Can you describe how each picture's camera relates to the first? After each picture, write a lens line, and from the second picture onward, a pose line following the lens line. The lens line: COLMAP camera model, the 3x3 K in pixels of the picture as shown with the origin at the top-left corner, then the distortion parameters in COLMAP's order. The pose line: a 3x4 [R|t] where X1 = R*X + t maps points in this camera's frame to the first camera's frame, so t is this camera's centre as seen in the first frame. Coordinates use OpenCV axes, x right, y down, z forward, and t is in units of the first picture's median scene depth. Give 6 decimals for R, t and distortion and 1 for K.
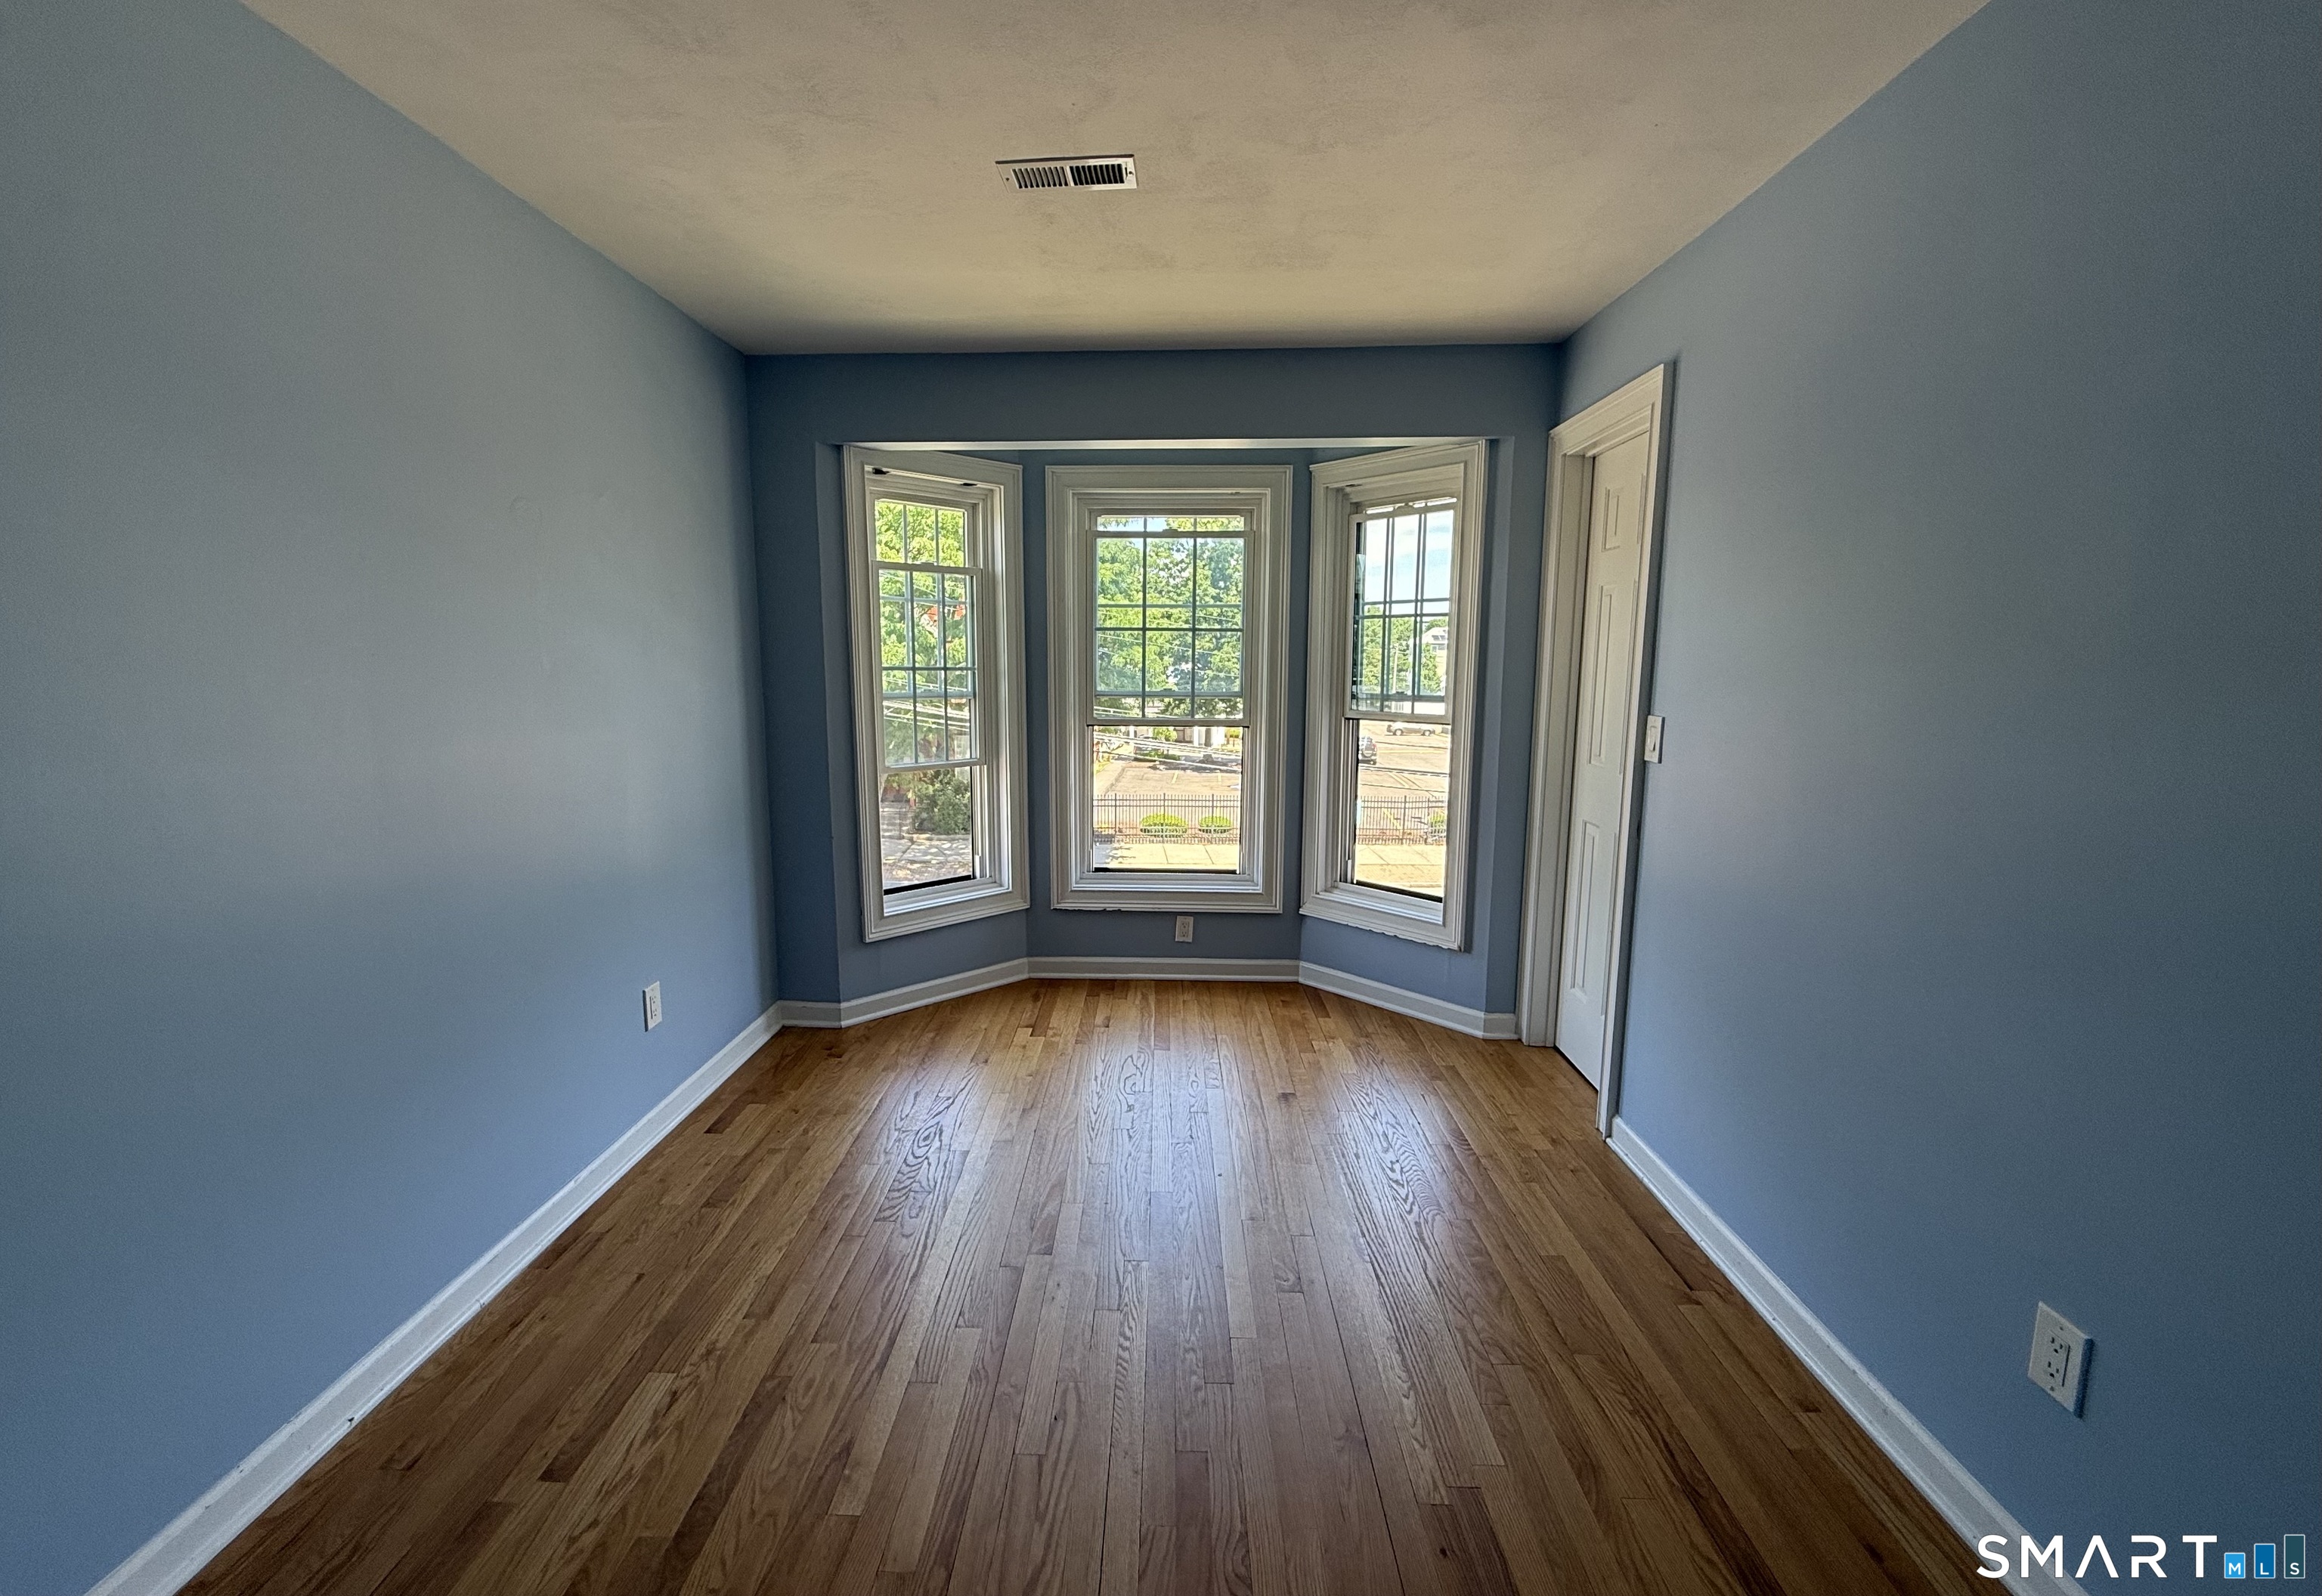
lens RADIAL K [[992.6, 0, 1161.0], [0, 992.6, 798.0], [0, 0, 1]] dist [0.016963, 0.000086]
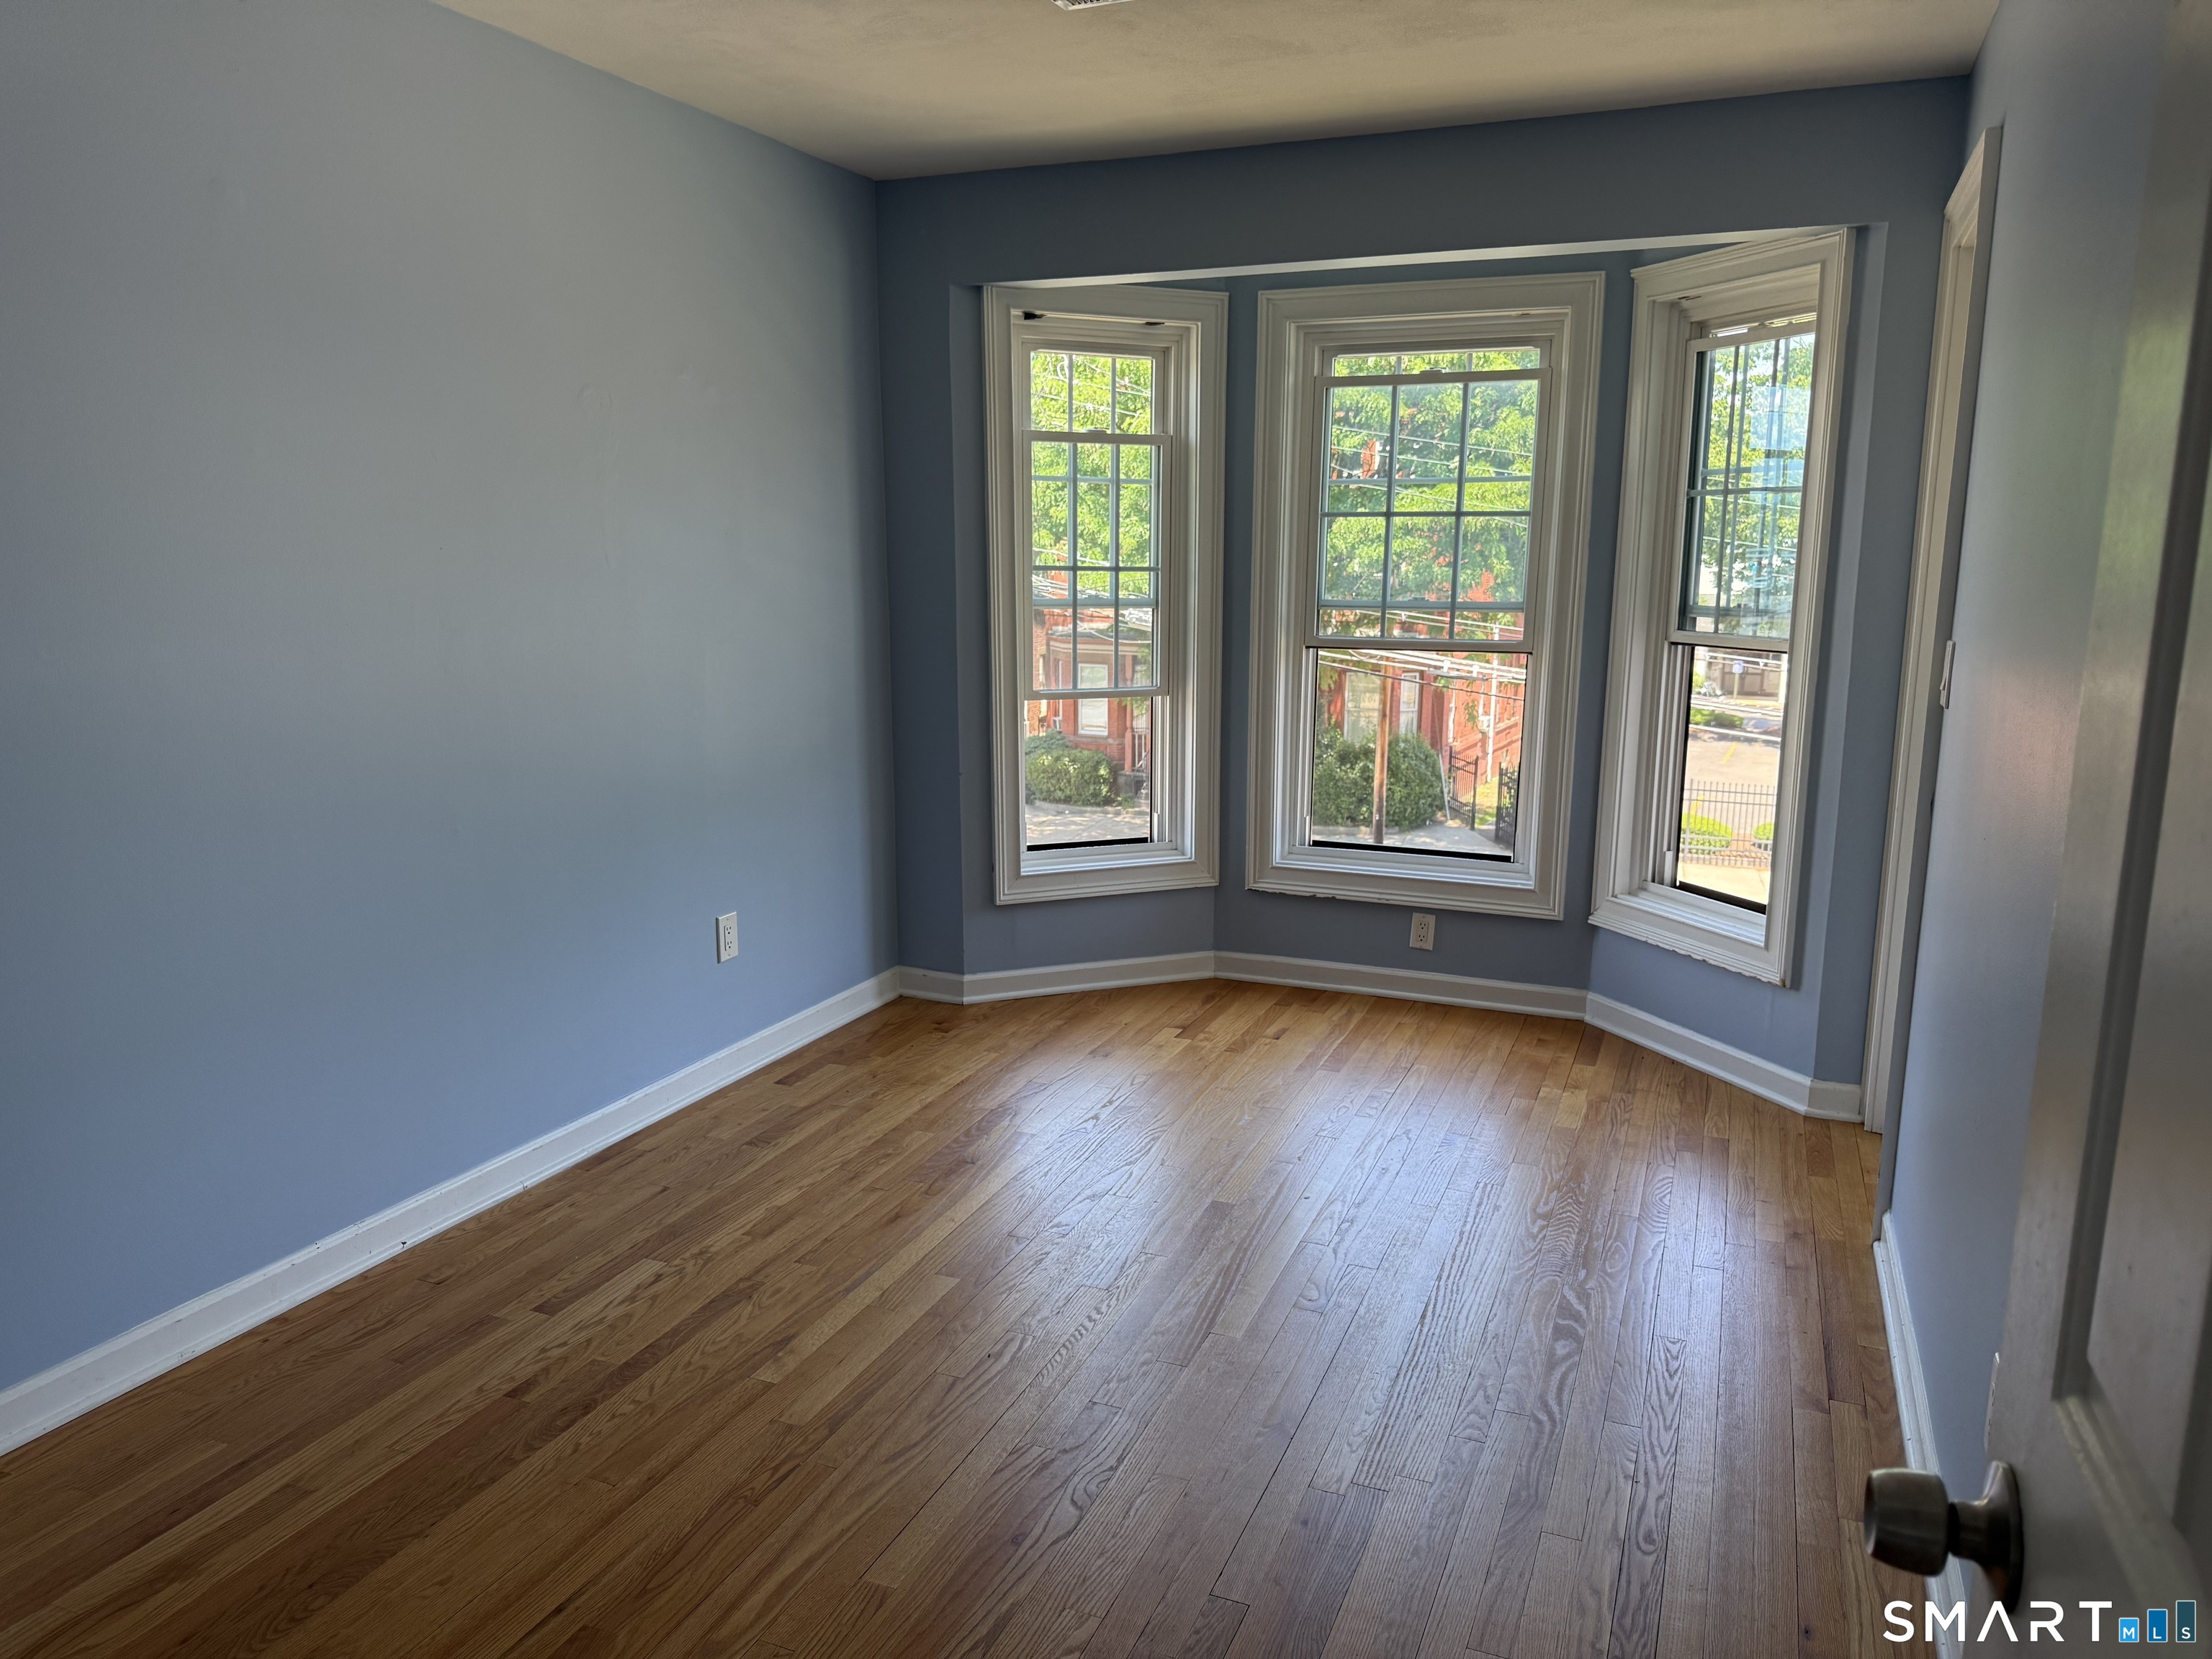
lens RADIAL K [[1503.6, 0, 1106.0], [0, 1503.6, 829.5], [0, 0, 1]] dist [0.185979, -0.322364]
pose [[0.943480, 0.065426, -0.324908, 0.189416], [-0.051667, 0.997371, 0.050805, 0.015952], [0.327378, -0.031146, 0.944380, -0.142147]]
